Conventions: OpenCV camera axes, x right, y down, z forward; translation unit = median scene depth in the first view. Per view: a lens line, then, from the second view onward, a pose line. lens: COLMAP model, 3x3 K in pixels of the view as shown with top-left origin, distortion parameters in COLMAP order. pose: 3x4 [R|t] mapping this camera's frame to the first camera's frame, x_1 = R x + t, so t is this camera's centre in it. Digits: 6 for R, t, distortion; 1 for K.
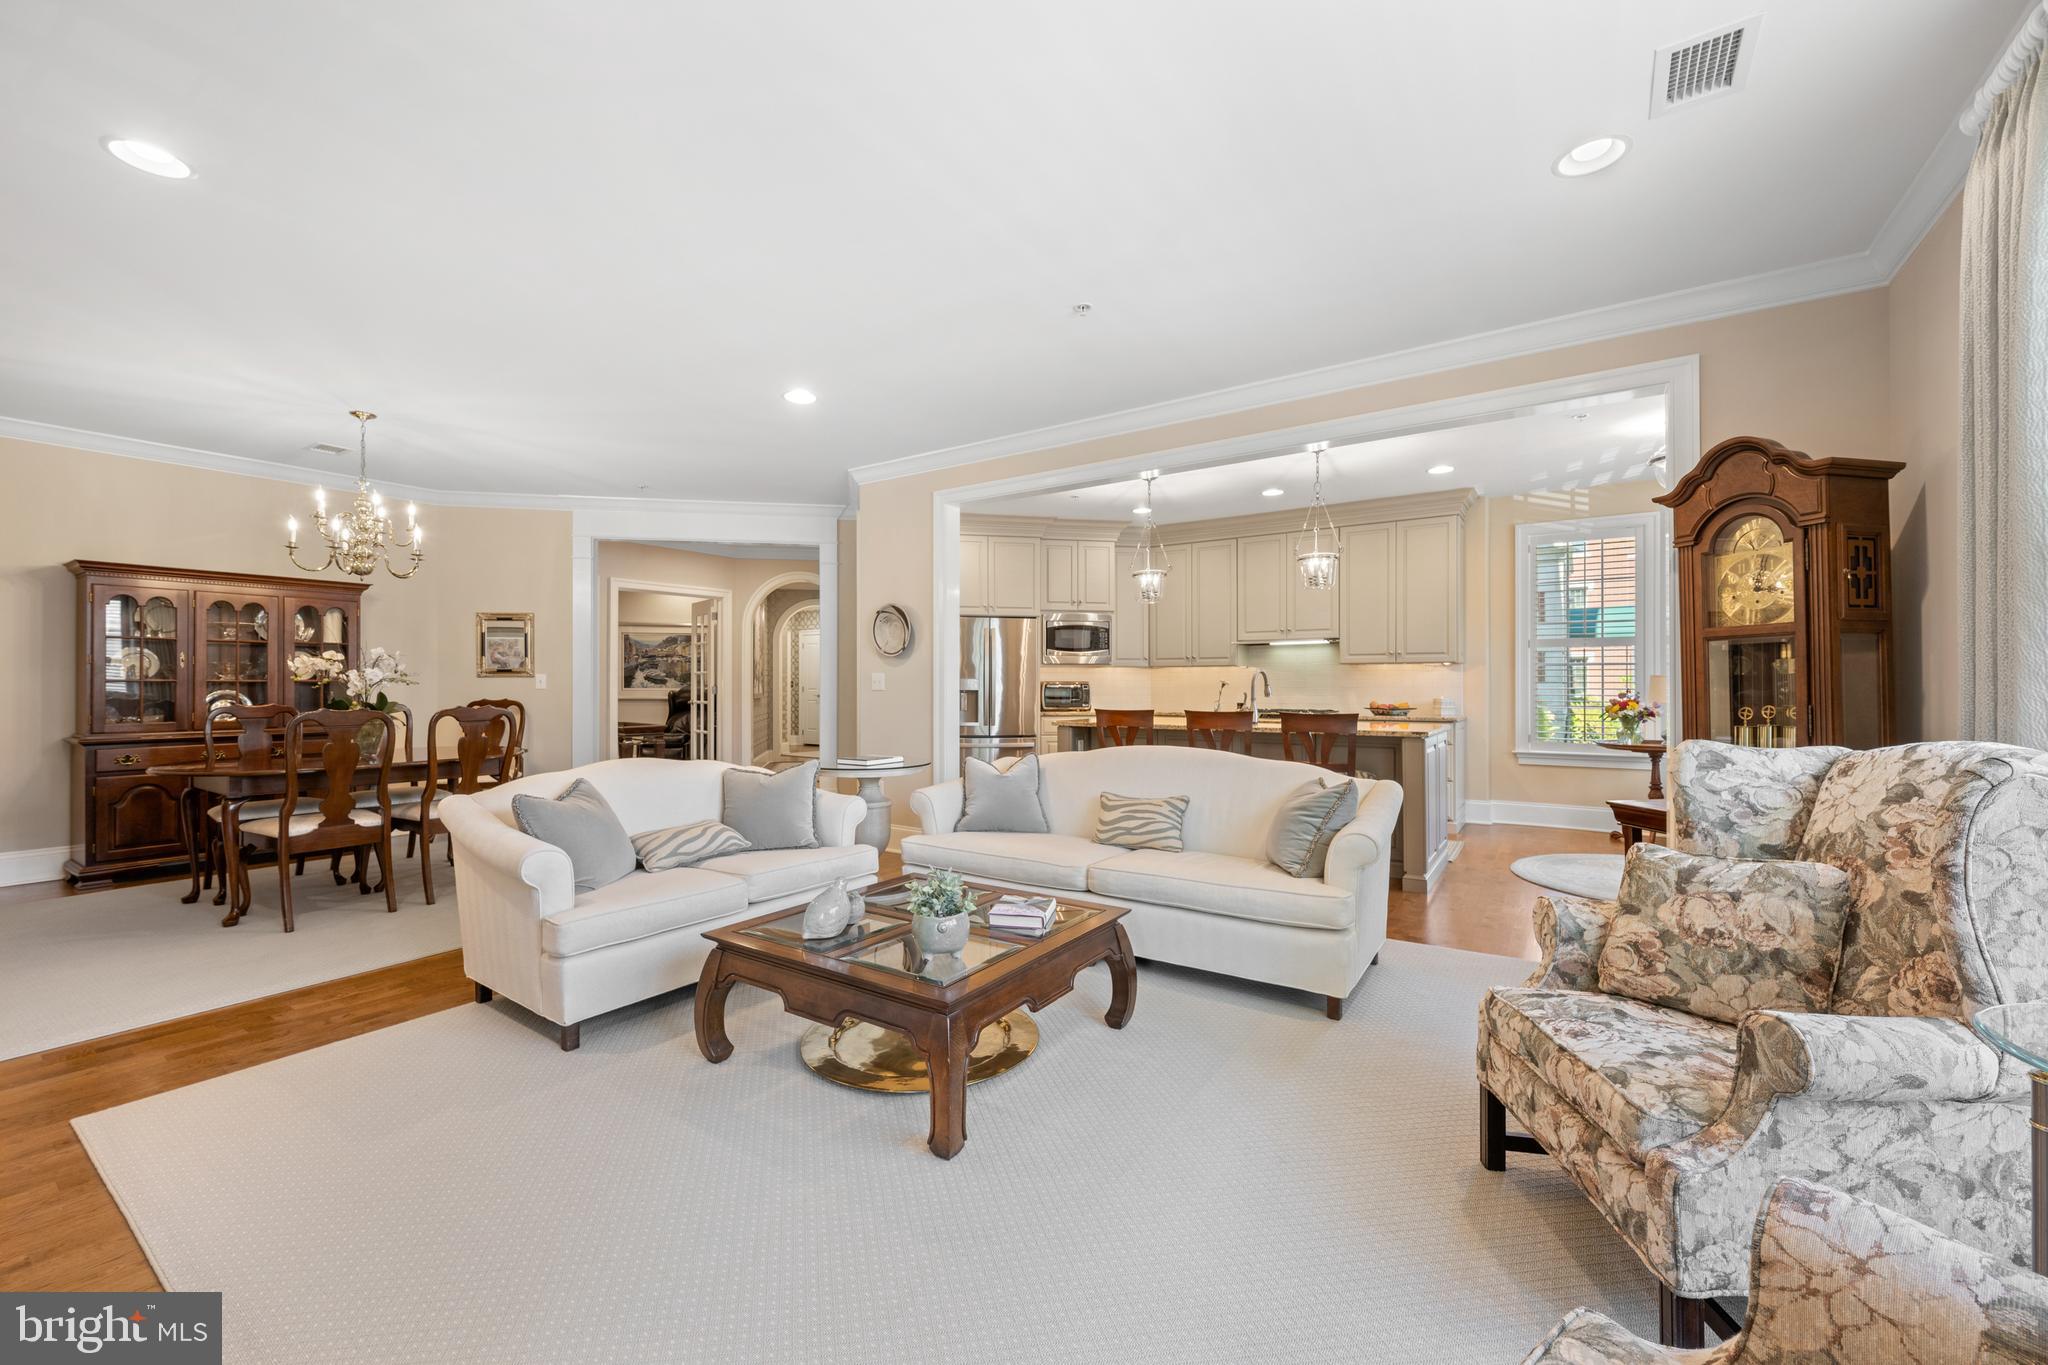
lens RADIAL K [[822.9, 0, 1017.4], [0, 822.9, 677.6], [0, 0, 1]] dist [0.000117, 0.000211]
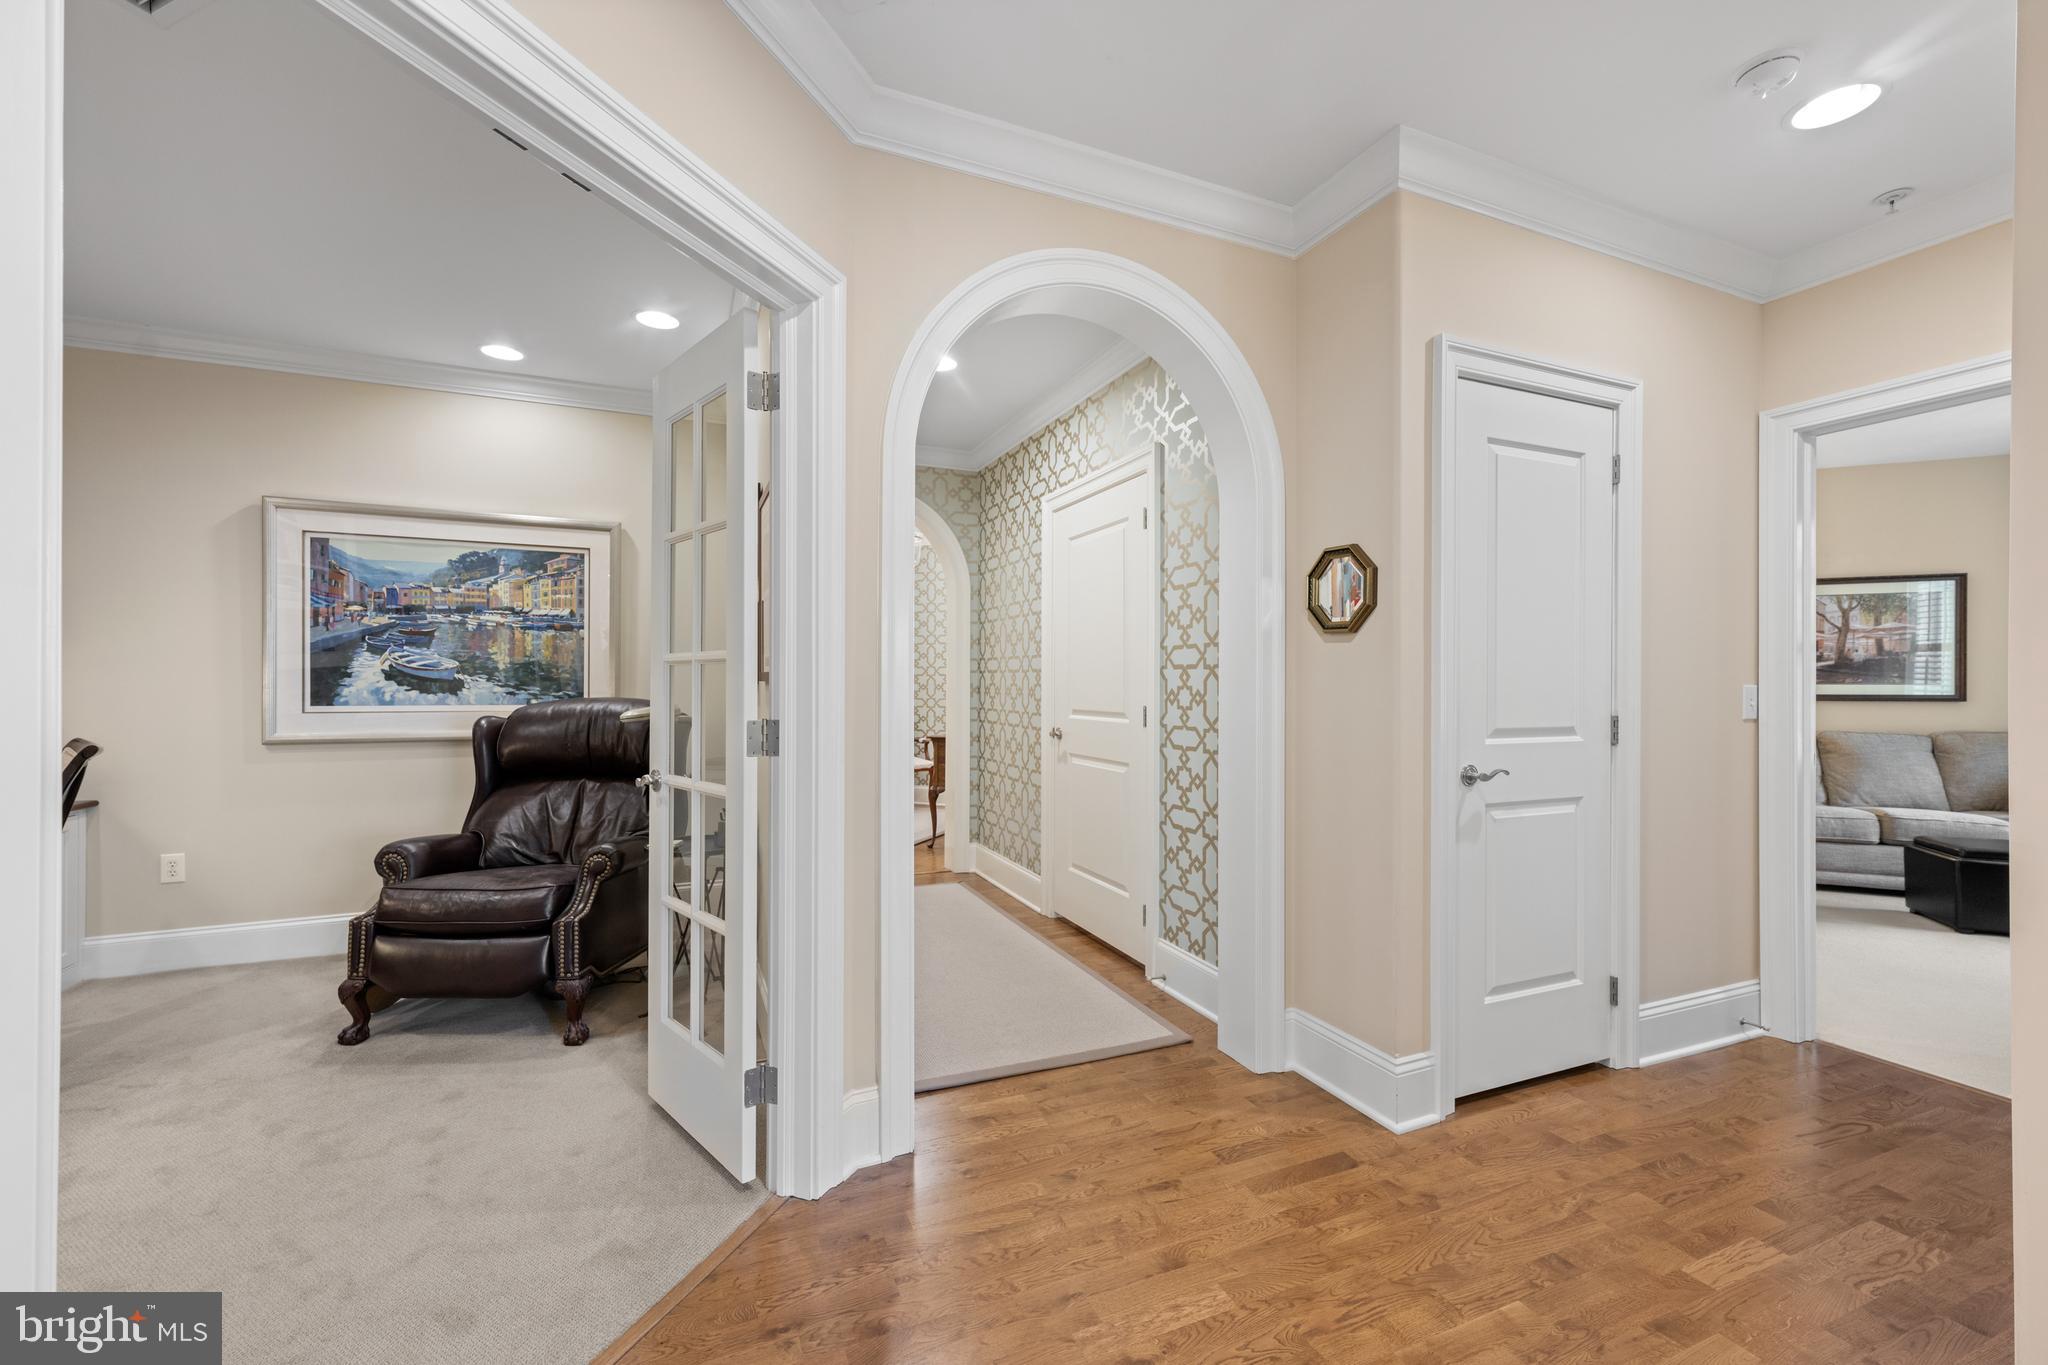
lens RADIAL K [[806.5, 0, 1015.6], [0, 806.5, 680.7], [0, 0, 1]] dist [0.000592, 0.000400]
pose [[0.971134, 0.003204, 0.238514, -0.287680], [-0.004310, 0.999982, 0.004117, 0.000525], [-0.238496, -0.005026, 0.971130, 0.631636]]
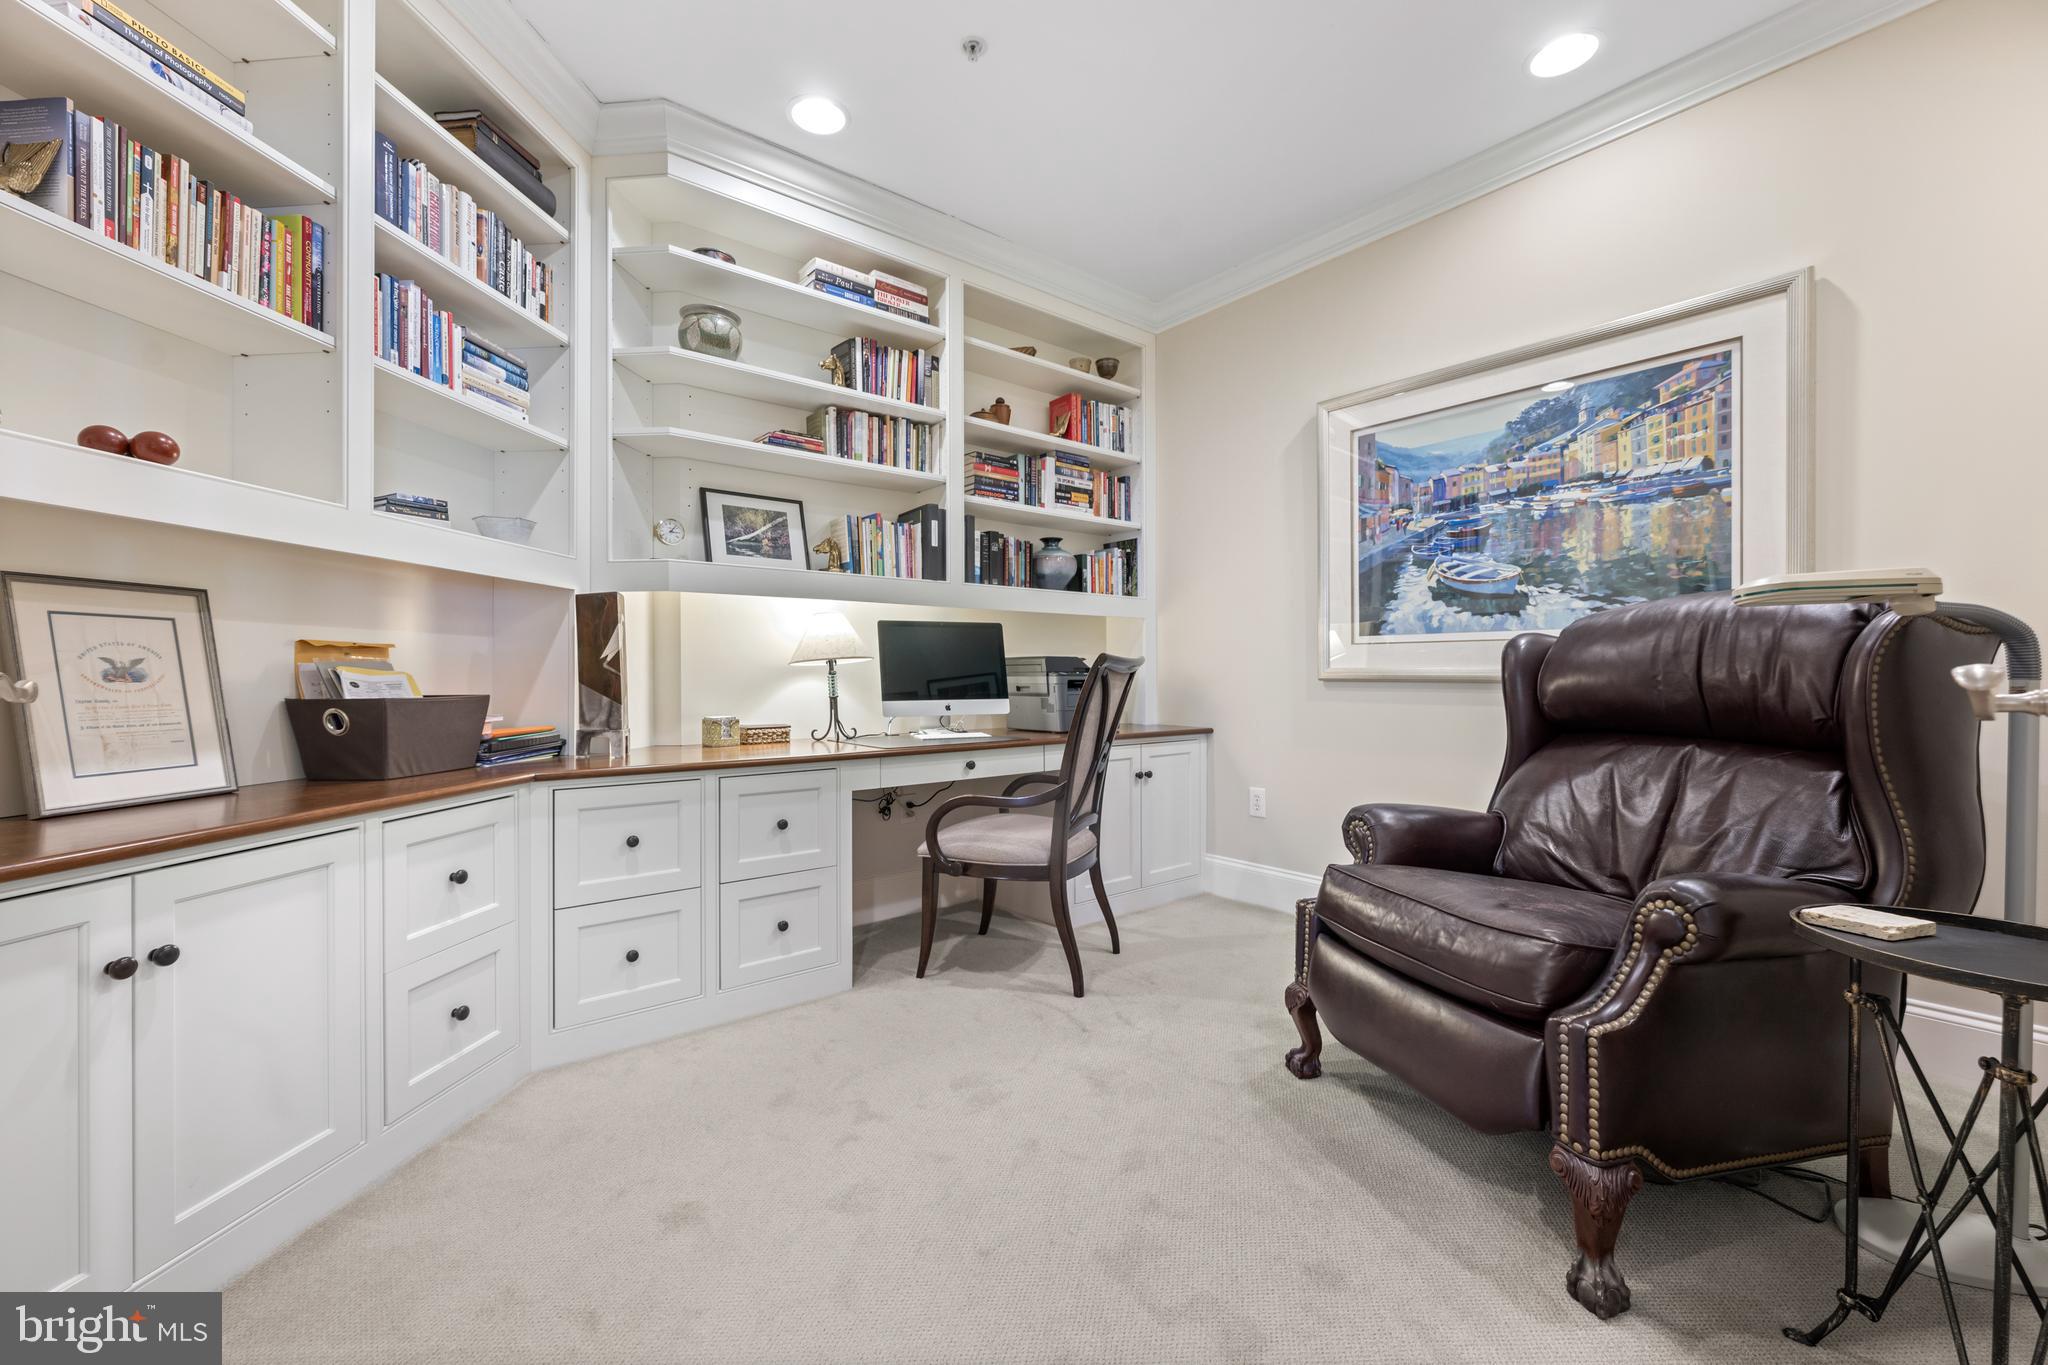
lens RADIAL K [[822.9, 0, 1017.4], [0, 822.9, 677.6], [0, 0, 1]] dist [0.000117, 0.000211]
pose [[0.495123, 0.003647, -0.868815, -0.299091], [0.008347, 0.999925, 0.008955, 0.022941], [0.868783, -0.011686, 0.495056, 0.768593]]
